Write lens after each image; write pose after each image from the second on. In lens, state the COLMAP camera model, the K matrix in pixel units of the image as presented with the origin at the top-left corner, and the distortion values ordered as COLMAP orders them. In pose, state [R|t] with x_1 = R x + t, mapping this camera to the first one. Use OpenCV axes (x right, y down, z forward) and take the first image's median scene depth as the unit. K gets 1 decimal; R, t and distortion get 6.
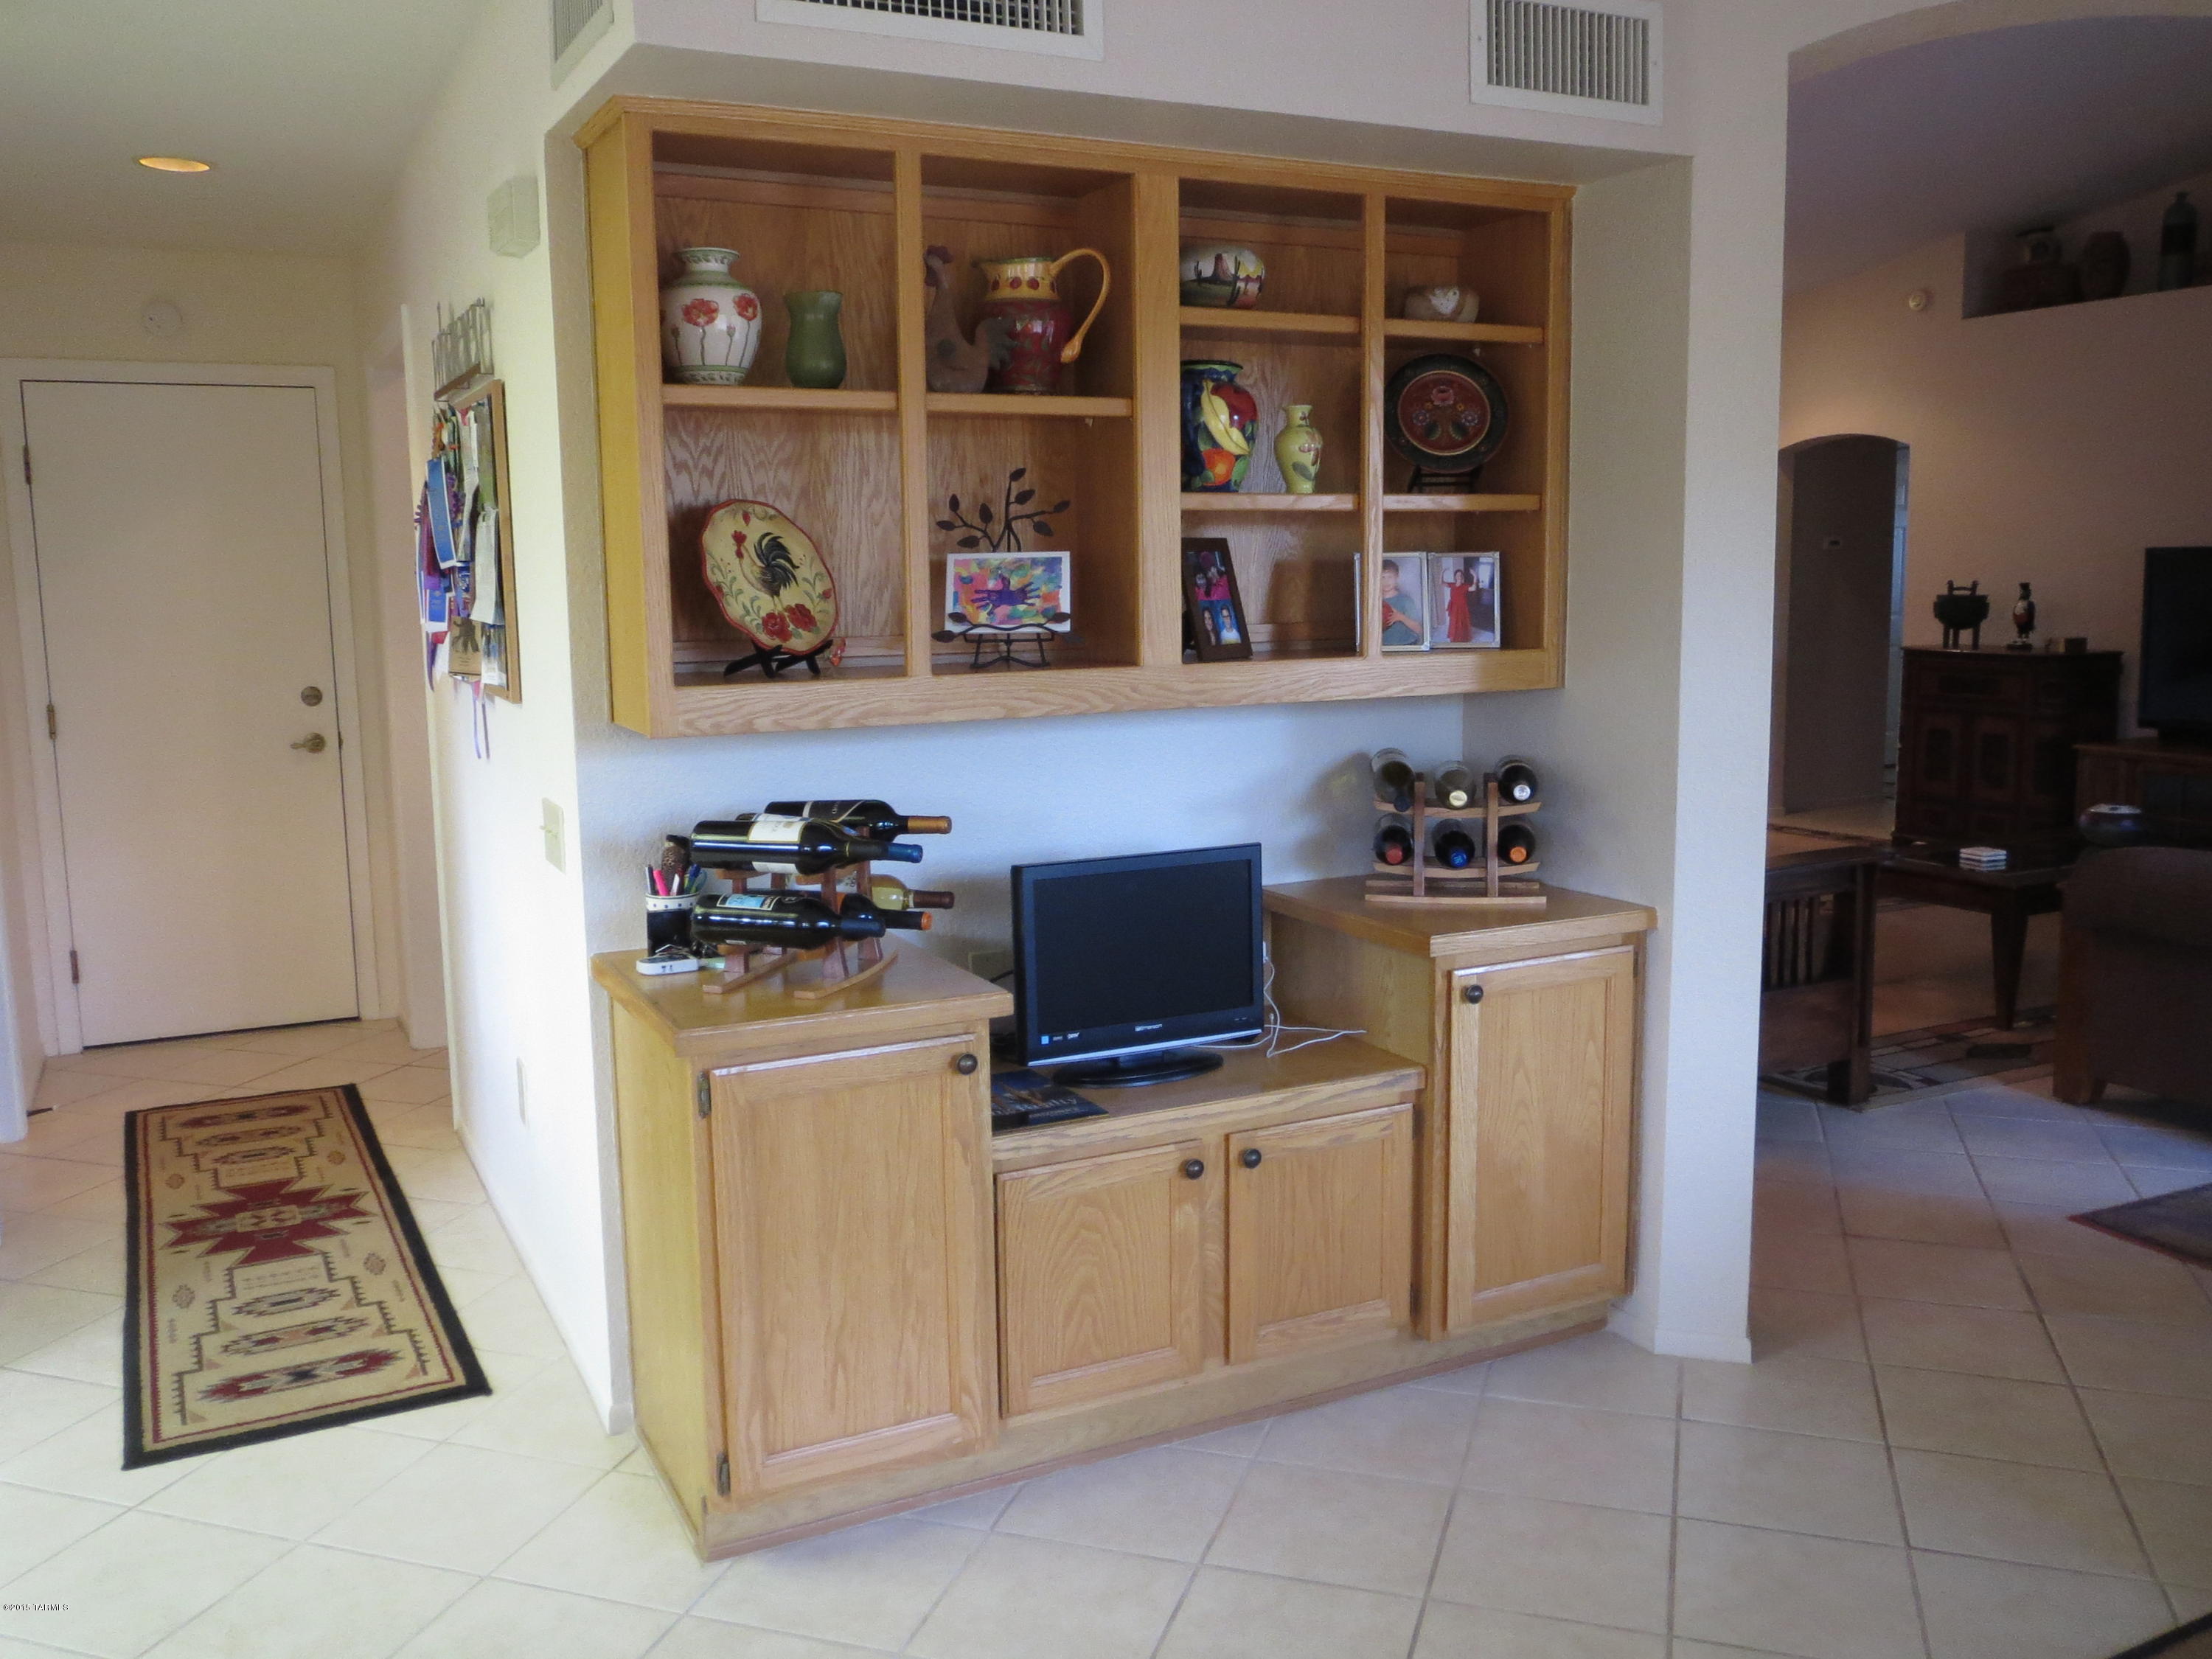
lens RADIAL K [[1850.9, 0, 1101.0], [0, 1850.9, 837.1], [0, 0, 1]] dist [-0.033895, 0.021103]
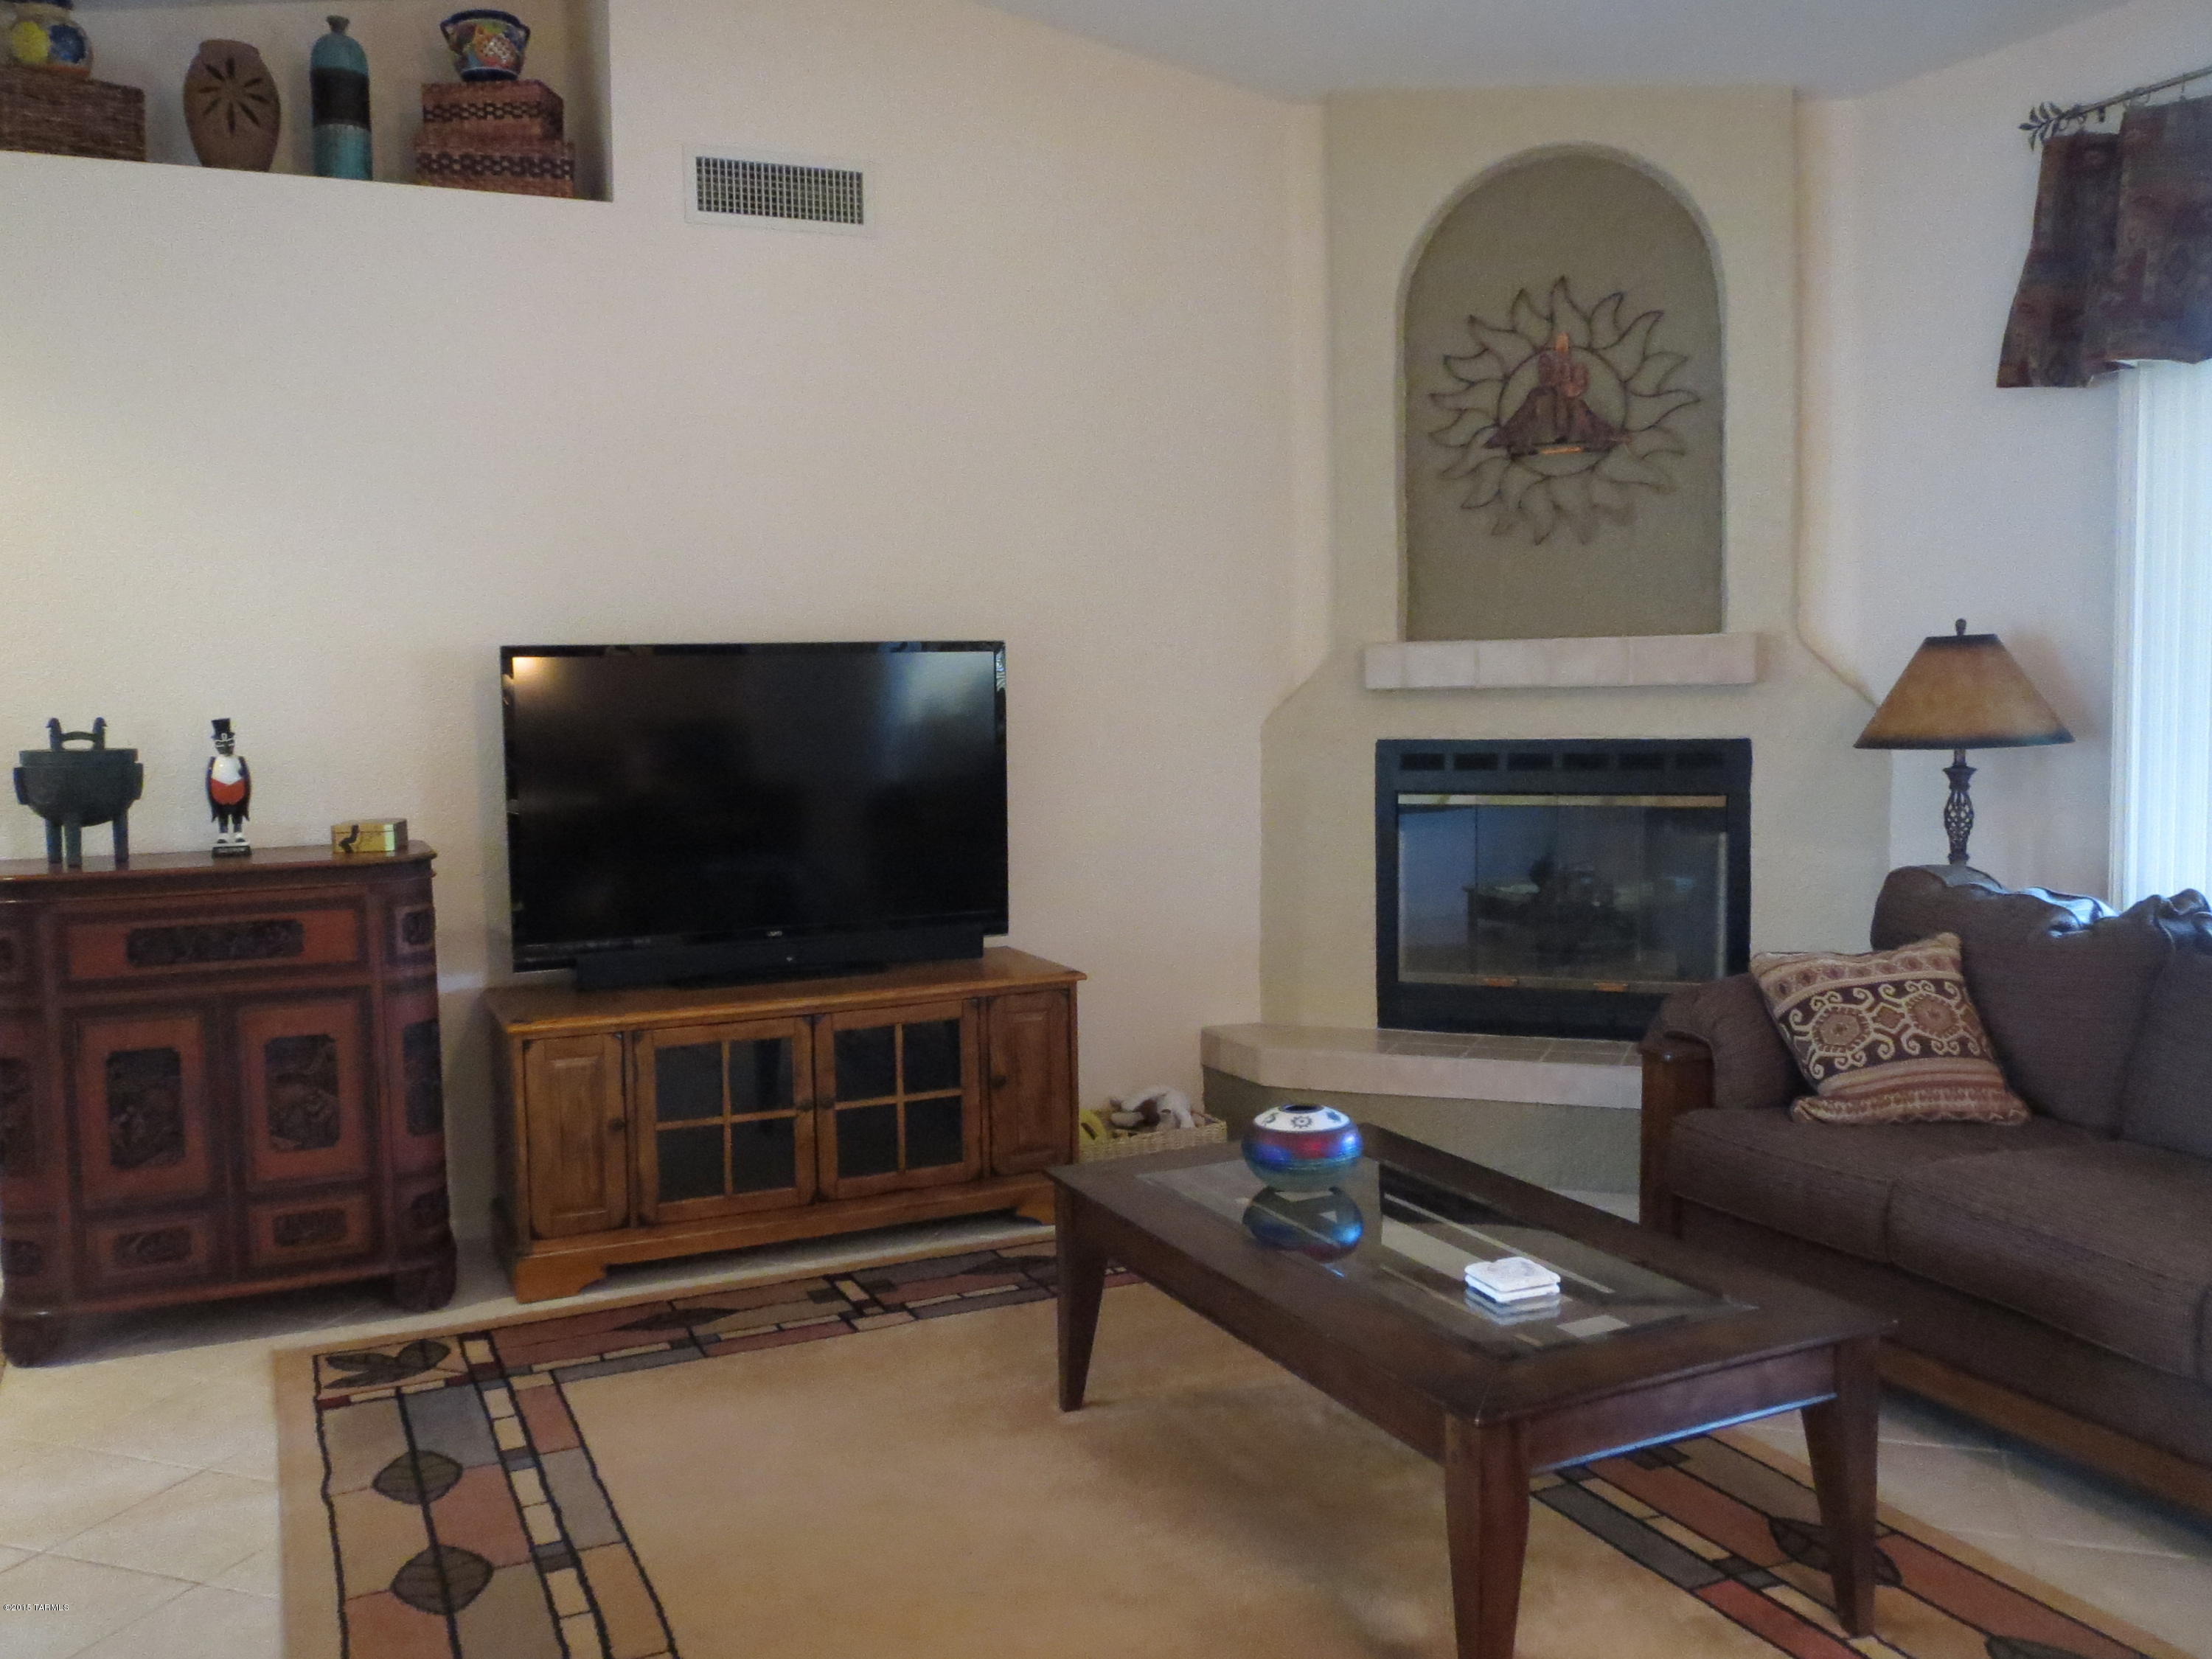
lens RADIAL K [[1850.9, 0, 1111.0], [0, 1850.9, 827.5], [0, 0, 1]] dist [-0.033895, 0.021103]
pose [[0.026786, -0.063941, 0.997594, 0.026054], [0.163489, 0.984795, 0.058731, -0.101389], [-0.986181, 0.161523, 0.036833, 0.761642]]
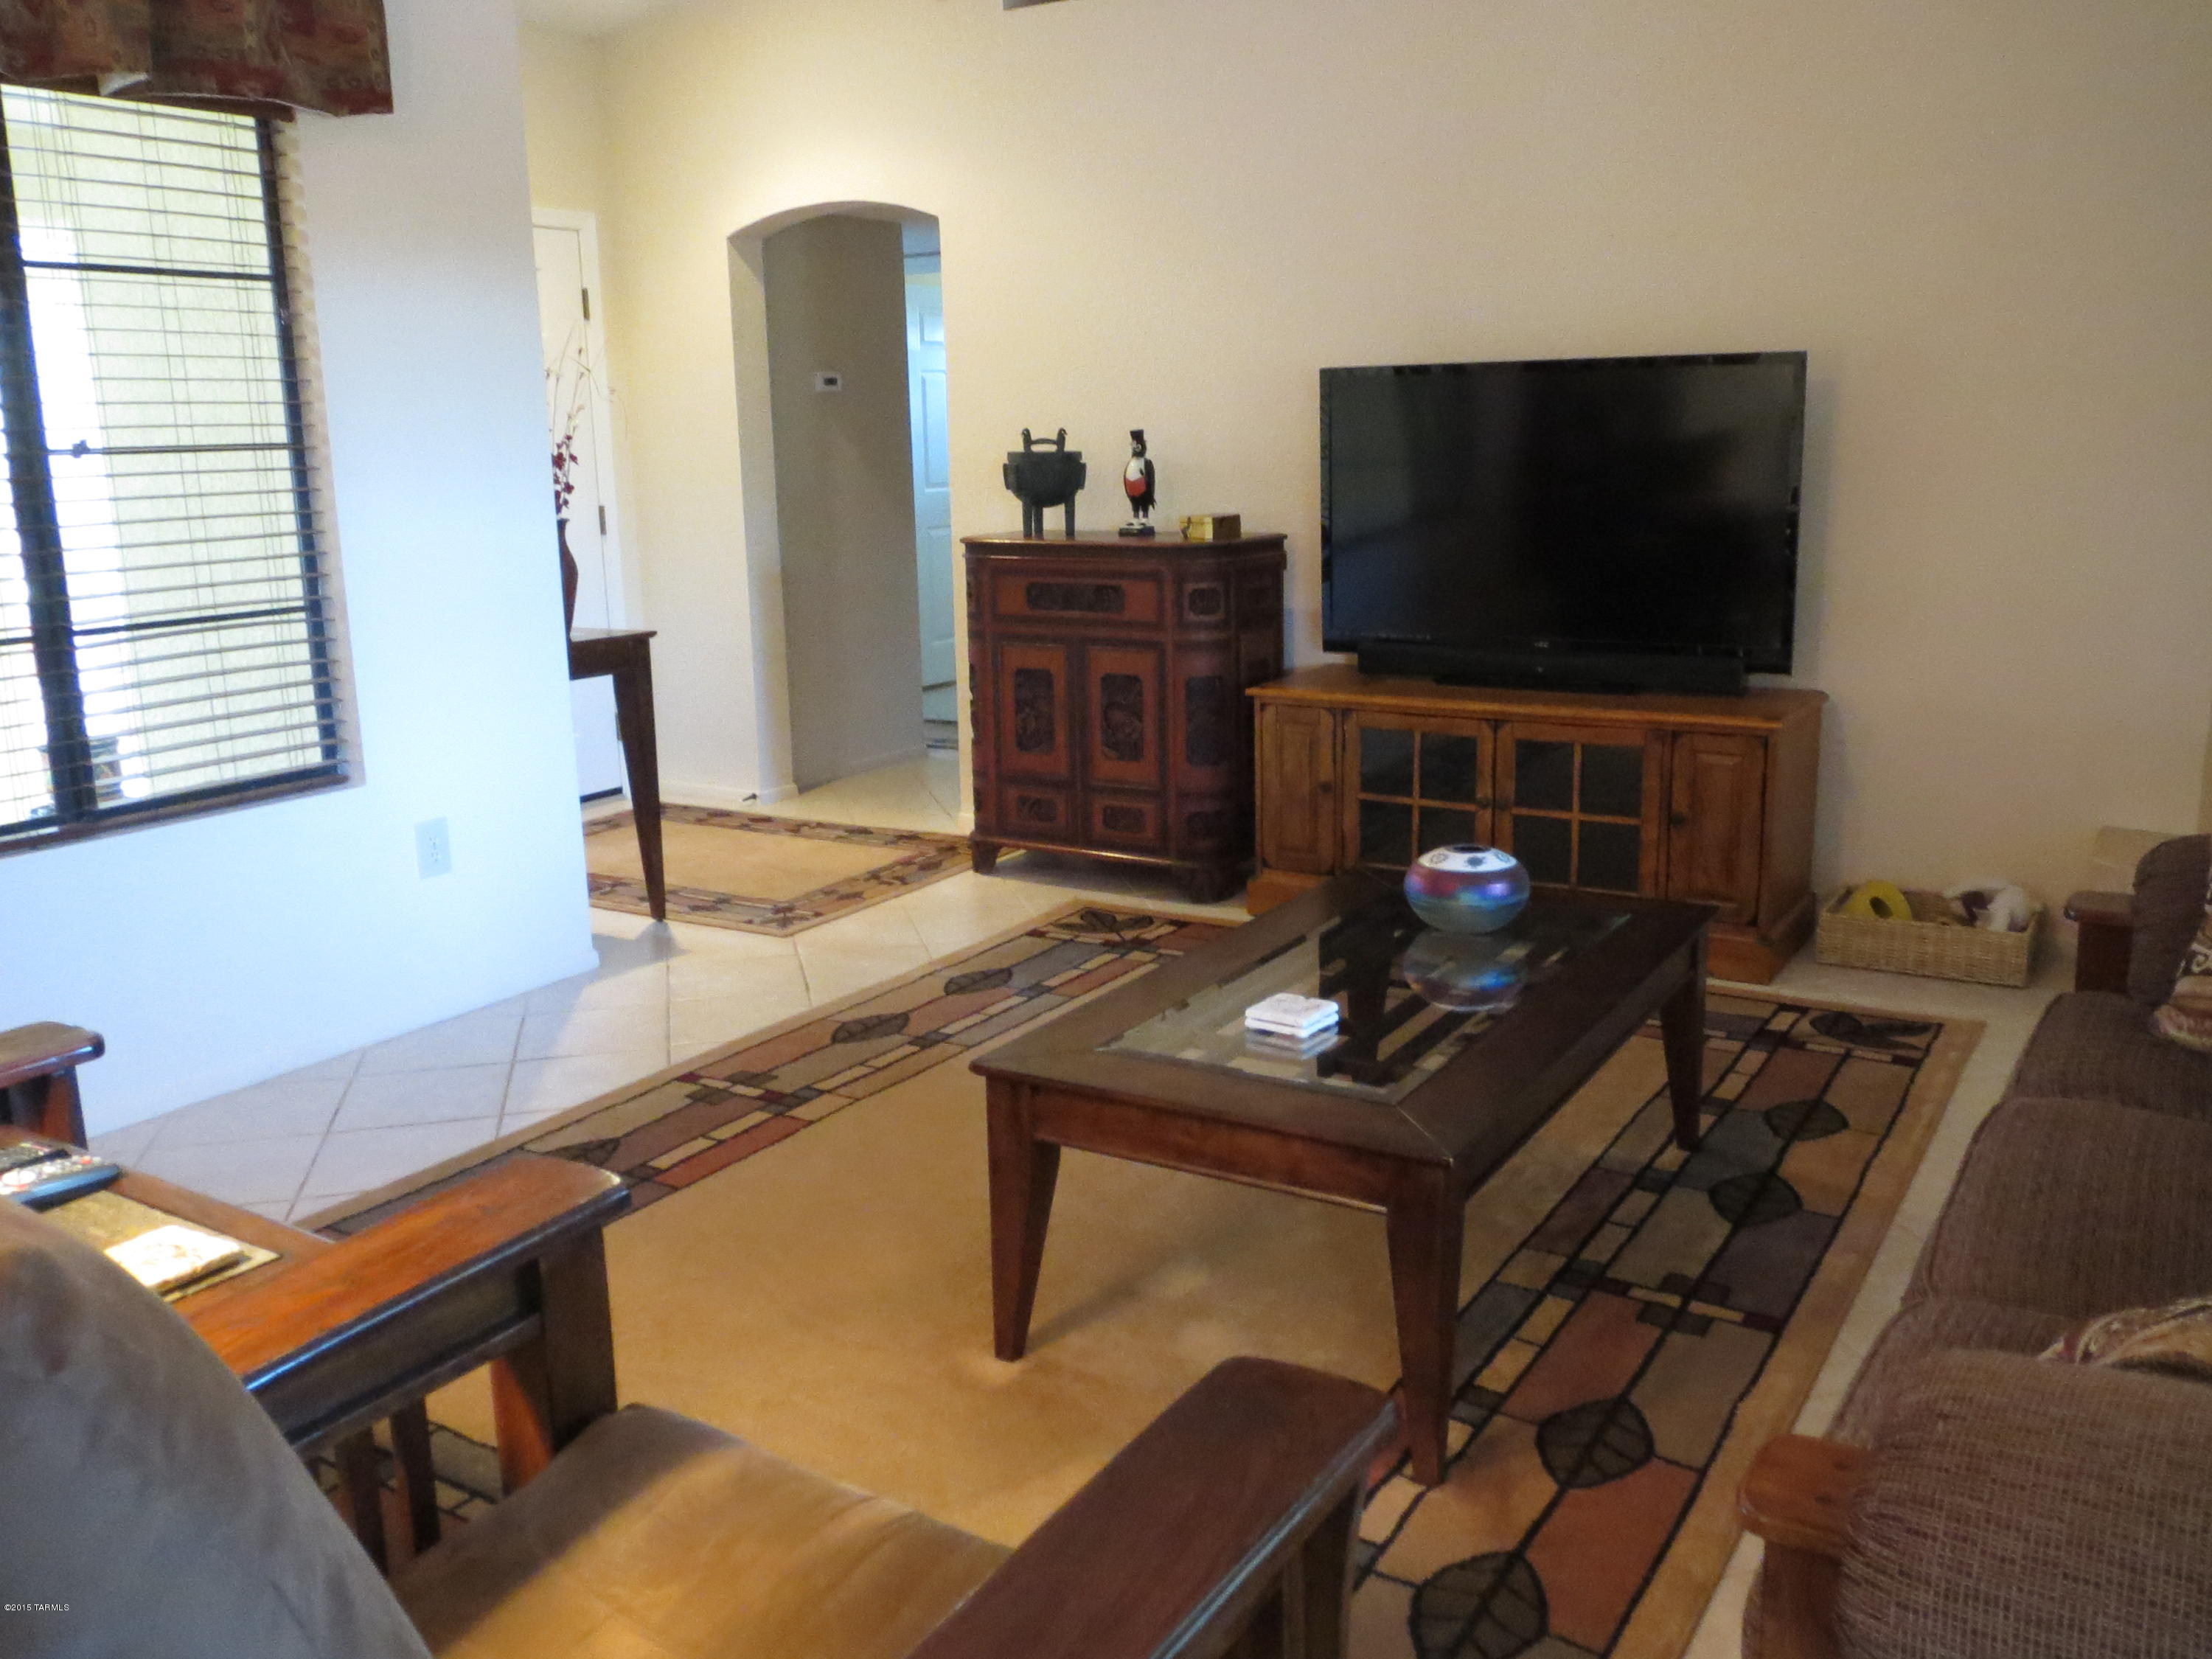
lens RADIAL K [[1850.9, 0, 1105.7], [0, 1850.9, 818.8], [0, 0, 1]] dist [-0.033895, 0.021103]
pose [[0.854454, -0.107372, 0.508311, 0.156698], [0.081610, 0.994003, 0.072782, -0.053073], [-0.513077, -0.020705, 0.858093, 0.459336]]
